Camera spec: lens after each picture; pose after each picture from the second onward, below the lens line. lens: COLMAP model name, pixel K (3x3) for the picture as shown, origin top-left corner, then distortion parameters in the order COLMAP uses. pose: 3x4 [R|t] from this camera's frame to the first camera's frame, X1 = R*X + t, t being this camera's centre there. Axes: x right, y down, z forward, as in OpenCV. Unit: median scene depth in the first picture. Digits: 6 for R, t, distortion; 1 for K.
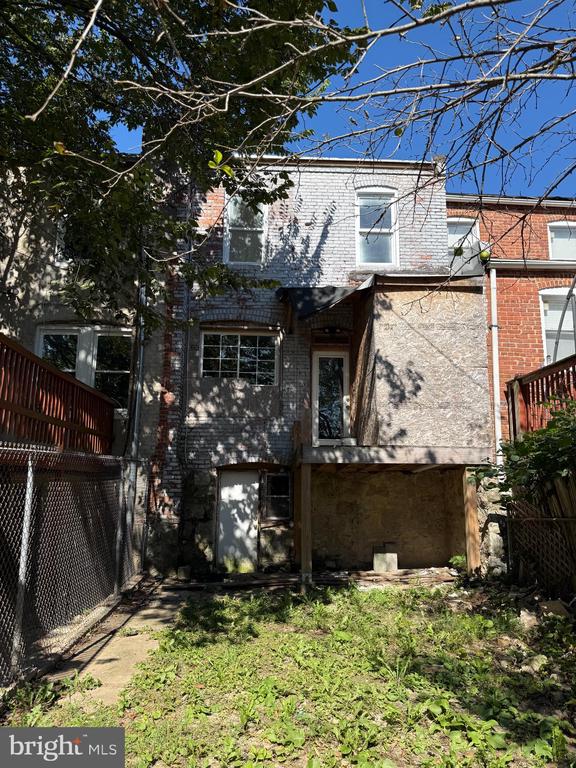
lens RADIAL K [[539.9, 0, 288.2], [0, 539.9, 377.3], [0, 0, 1]] dist [0.058126, -0.006384]
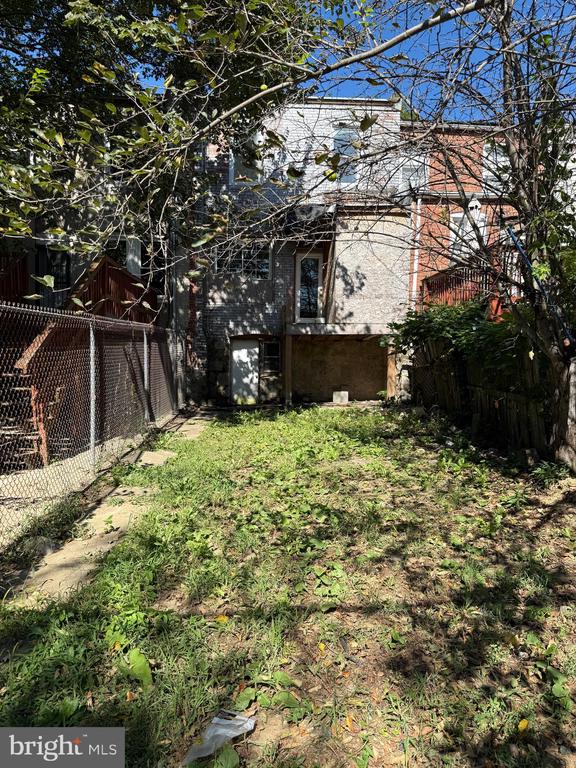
lens RADIAL K [[539.9, 0, 284.9], [0, 539.9, 388.2], [0, 0, 1]] dist [0.058126, -0.006384]
pose [[0.999994, 0.000256, -0.003517, 0.023838], [0.000634, 0.968085, 0.250620, -0.068983], [0.003468, -0.250621, 0.968079, -0.468764]]
